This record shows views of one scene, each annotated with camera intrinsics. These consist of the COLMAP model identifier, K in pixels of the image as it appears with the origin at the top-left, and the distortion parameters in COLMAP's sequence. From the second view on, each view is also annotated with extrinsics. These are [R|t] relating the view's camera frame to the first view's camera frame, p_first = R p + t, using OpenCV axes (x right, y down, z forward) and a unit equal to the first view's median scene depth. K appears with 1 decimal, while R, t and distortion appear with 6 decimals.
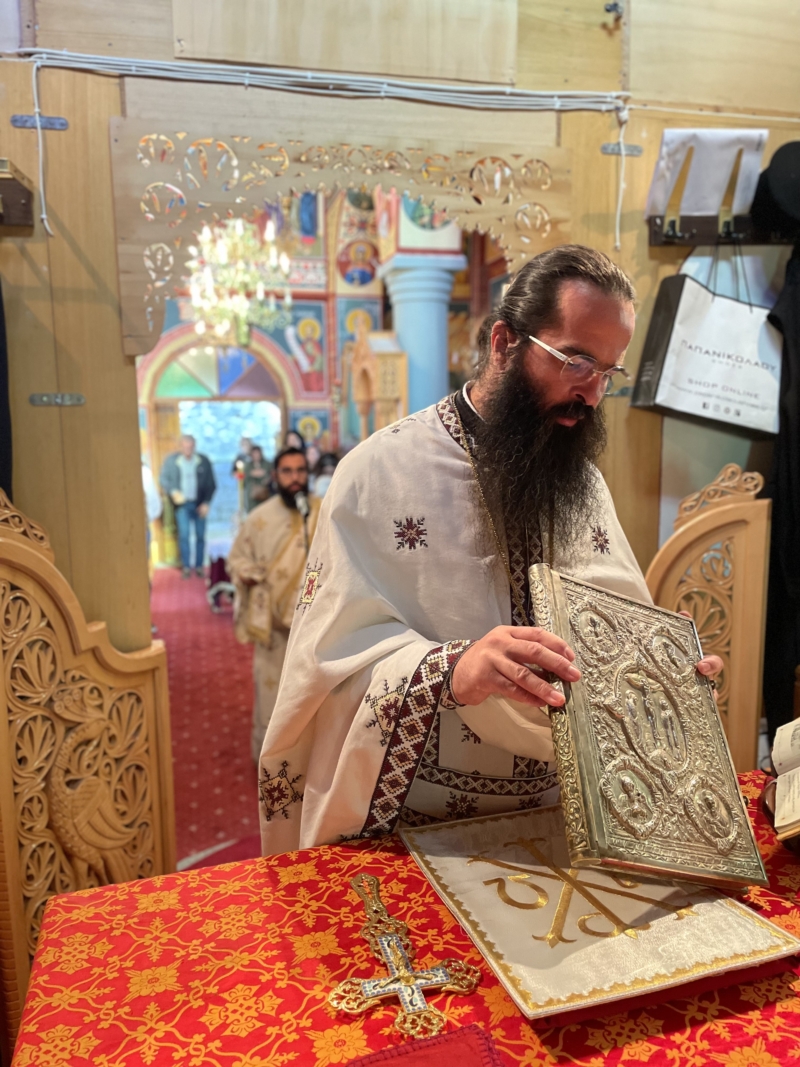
lens RADIAL K [[804.3, 0, 399.3], [0, 804.3, 533.6], [0, 0, 1]] dist [0.039889, -0.057817]
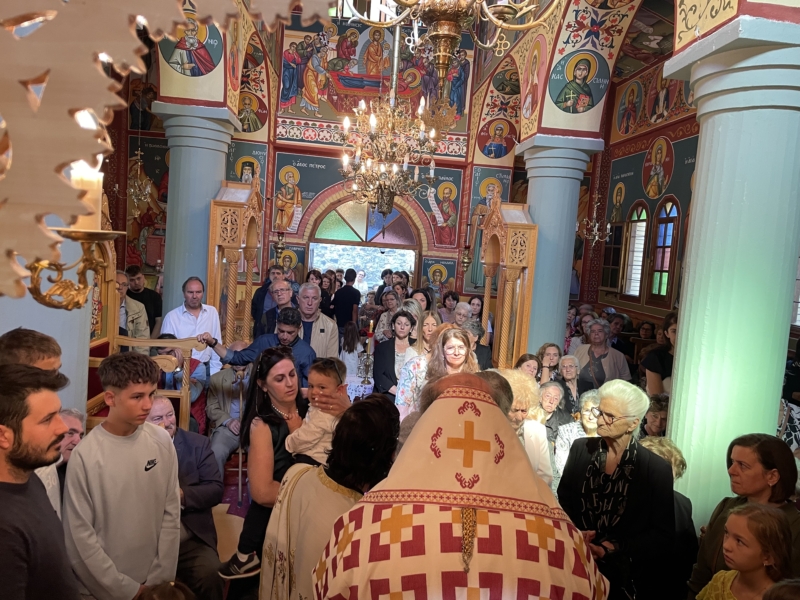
lens RADIAL K [[603.0, 0, 403.0], [0, 603.0, 293.0], [0, 0, 1]] dist [0.039889, -0.057817]
pose [[0.982606, 0.096546, -0.158636, -0.102500], [-0.106898, 0.992574, -0.058053, -0.236288], [0.151853, 0.074001, 0.985629, 0.660492]]
